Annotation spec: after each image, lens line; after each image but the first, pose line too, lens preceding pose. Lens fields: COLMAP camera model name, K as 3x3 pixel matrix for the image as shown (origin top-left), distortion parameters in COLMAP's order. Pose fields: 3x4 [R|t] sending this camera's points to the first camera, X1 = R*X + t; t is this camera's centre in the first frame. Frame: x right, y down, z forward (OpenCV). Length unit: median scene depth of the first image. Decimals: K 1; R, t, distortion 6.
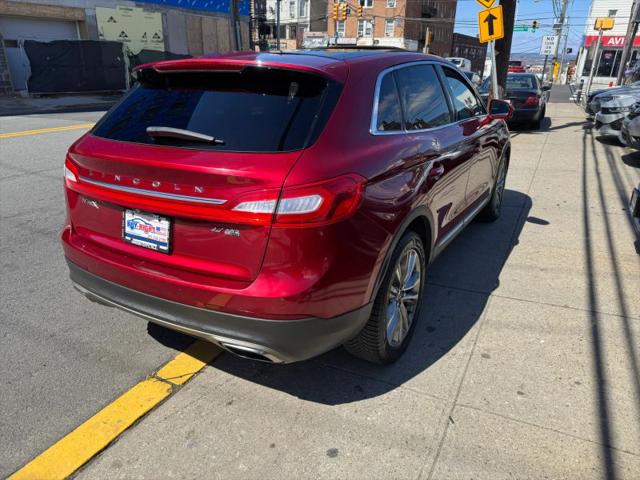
lens RADIAL K [[445.7, 0, 317.8], [0, 445.7, 239.3], [0, 0, 1]] dist [0.041755, -0.045567]
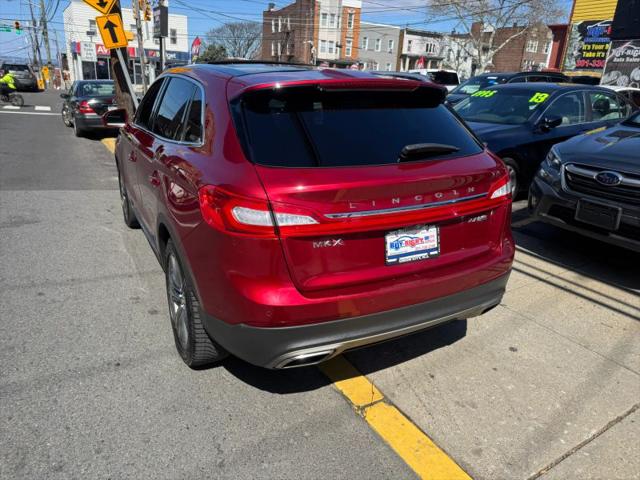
lens RADIAL K [[445.7, 0, 323.7], [0, 445.7, 238.7], [0, 0, 1]] dist [0.041755, -0.045567]
pose [[0.521968, -0.264936, 0.810776, -1.295712], [0.273108, 0.952408, 0.135392, -0.223834], [-0.808060, 0.150759, 0.569483, 0.564721]]
